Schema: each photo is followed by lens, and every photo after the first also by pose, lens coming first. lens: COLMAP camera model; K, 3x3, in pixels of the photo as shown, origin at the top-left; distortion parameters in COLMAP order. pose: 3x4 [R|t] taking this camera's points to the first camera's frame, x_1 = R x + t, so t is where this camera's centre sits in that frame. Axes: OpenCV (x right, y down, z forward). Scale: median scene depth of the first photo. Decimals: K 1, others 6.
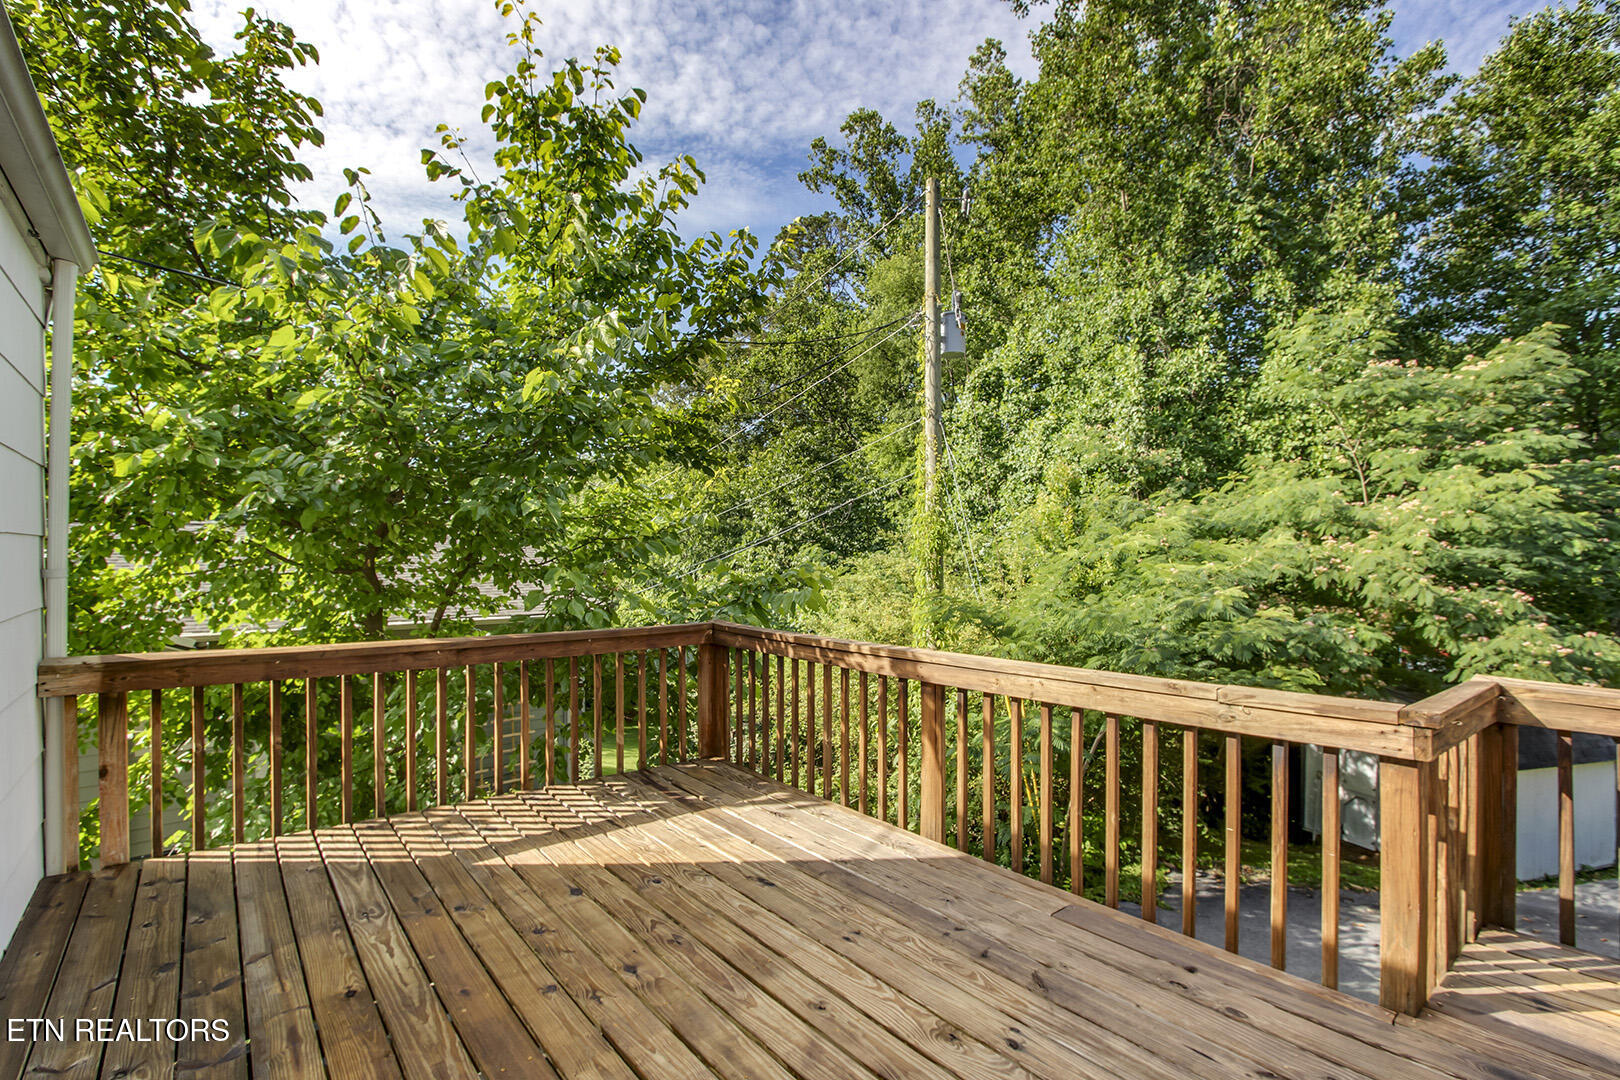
lens RADIAL K [[753.6, 0, 817.0], [0, 753.6, 544.0], [0, 0, 1]] dist [-0.021149, 0.002203]
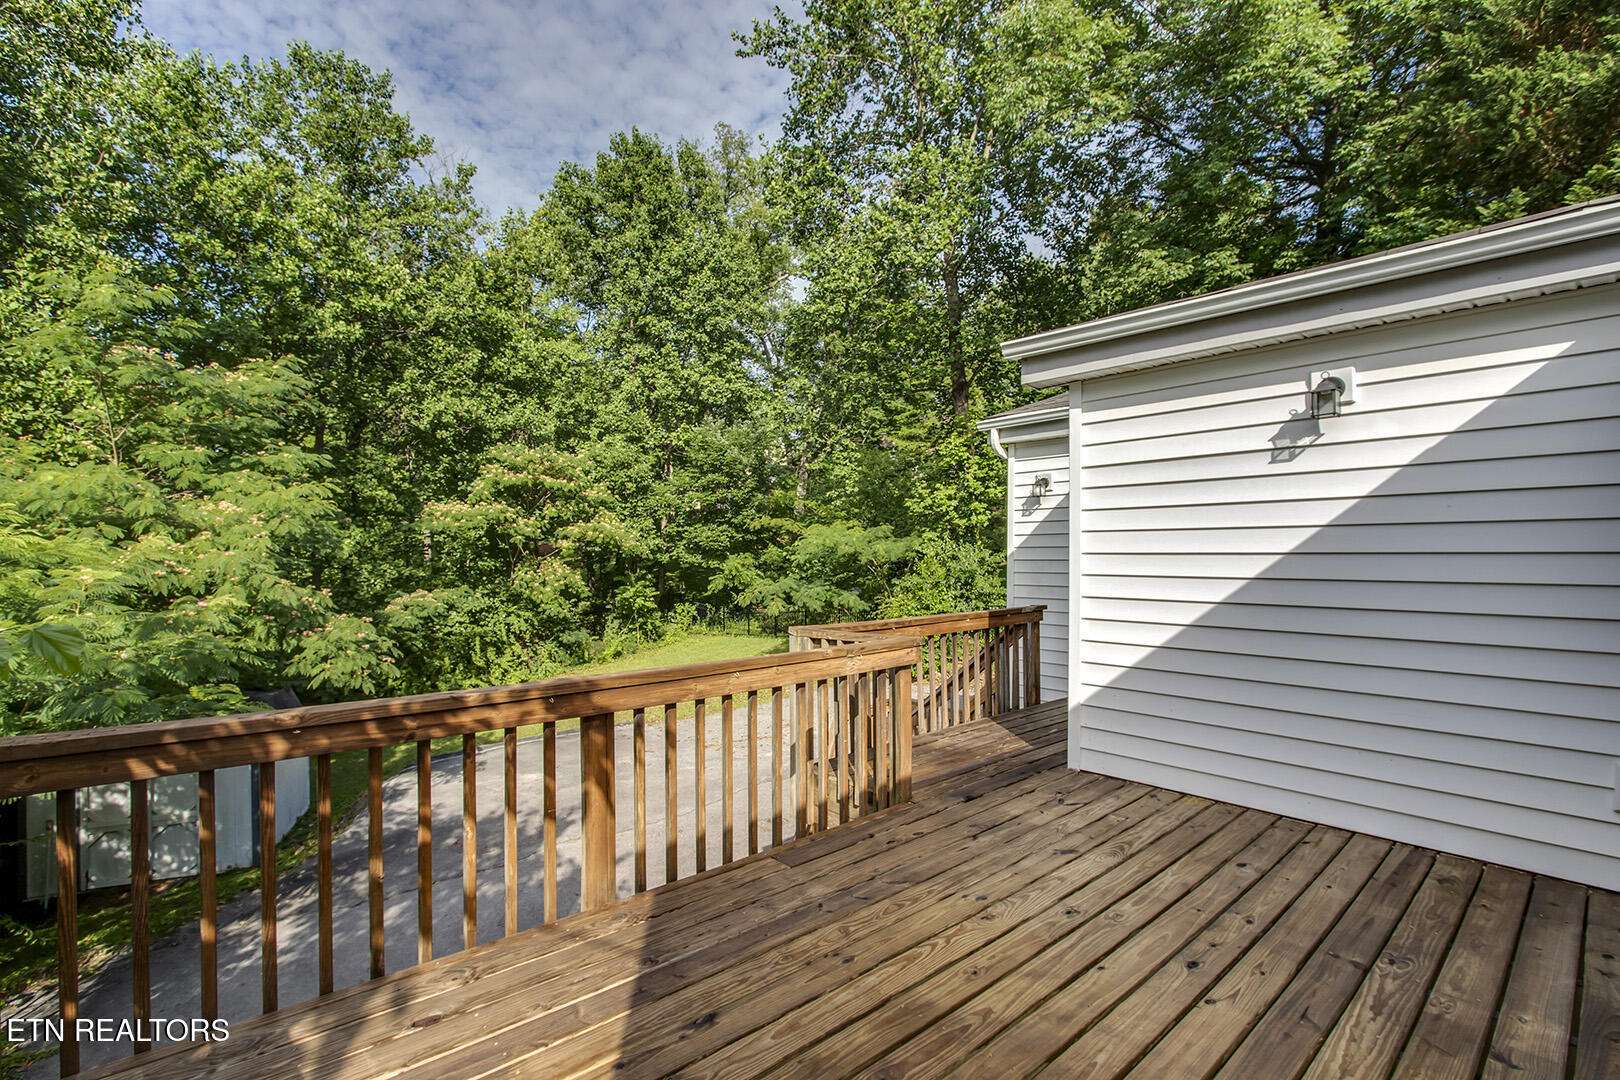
lens RADIAL K [[753.6, 0, 806.2], [0, 753.6, 546.2], [0, 0, 1]] dist [-0.021149, 0.002203]
pose [[-0.037909, 0.009895, 0.999232, -0.889424], [-0.011211, 0.999884, -0.010327, 0.009421], [-0.999218, -0.011593, -0.037793, 1.063163]]
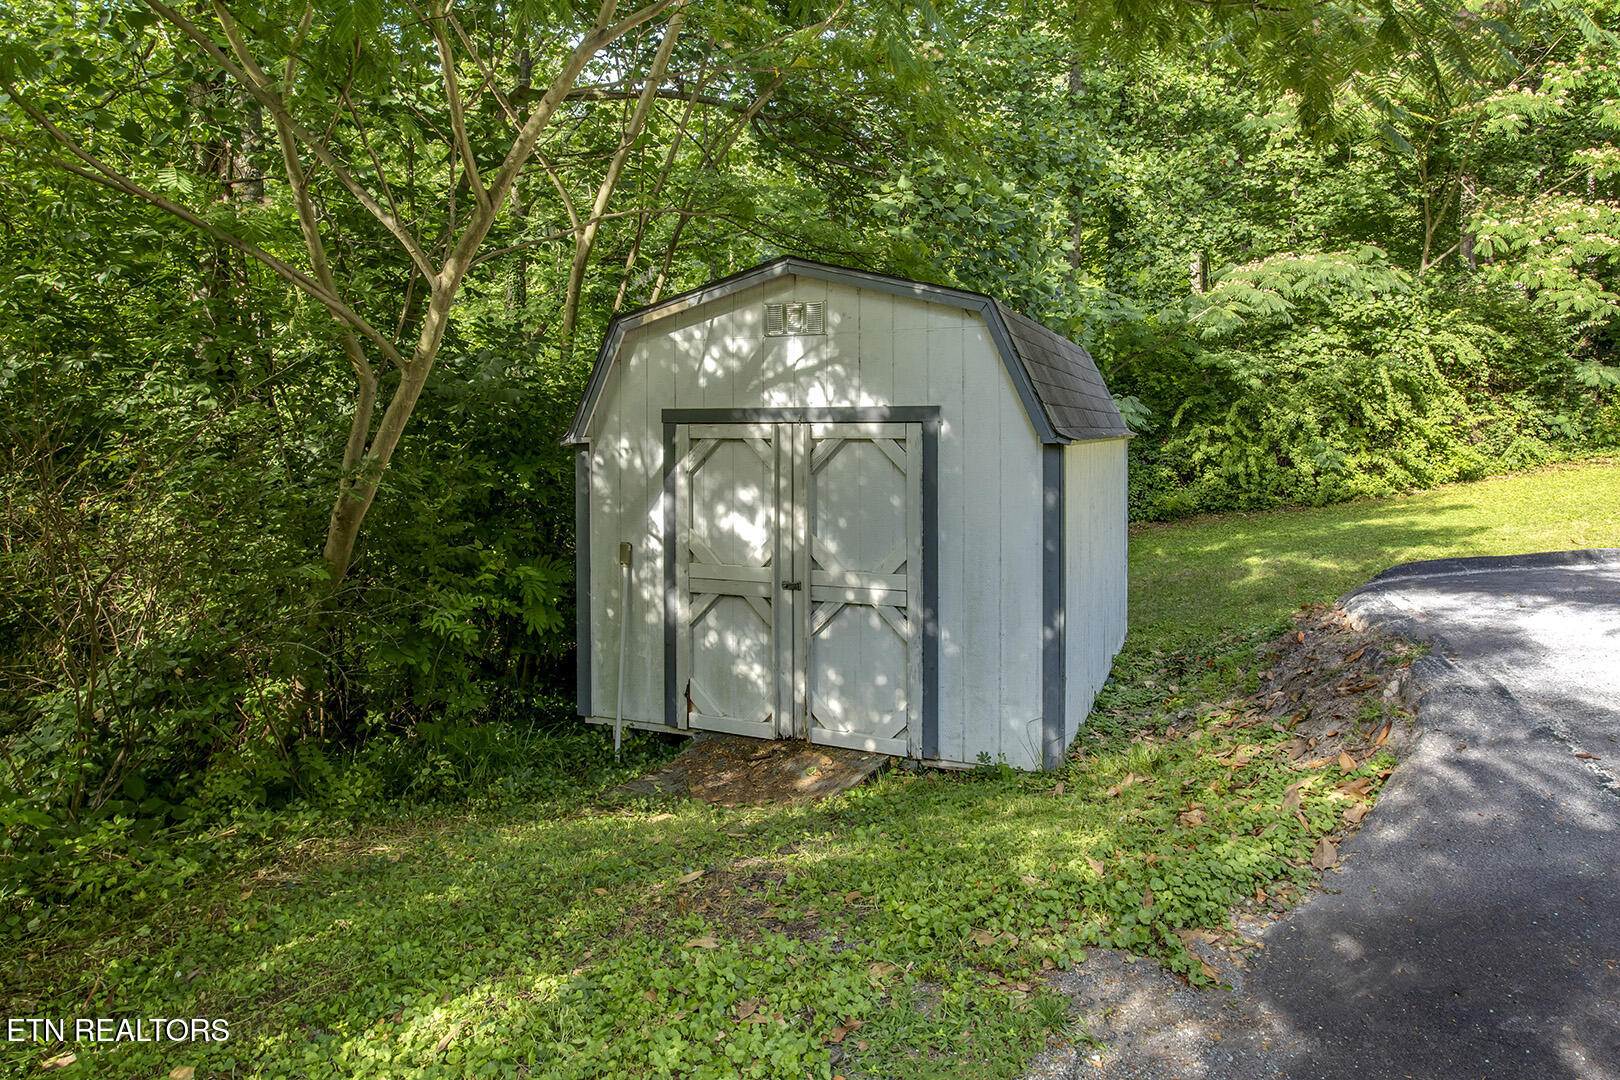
lens RADIAL K [[753.6, 0, 815.1], [0, 753.6, 537.3], [0, 0, 1]] dist [-0.021149, 0.002203]
pose [[0.699338, -0.098107, 0.708026, 2.582750], [0.002153, 0.990821, 0.135165, 1.305633], [-0.714788, -0.093002, 0.693130, 3.661612]]
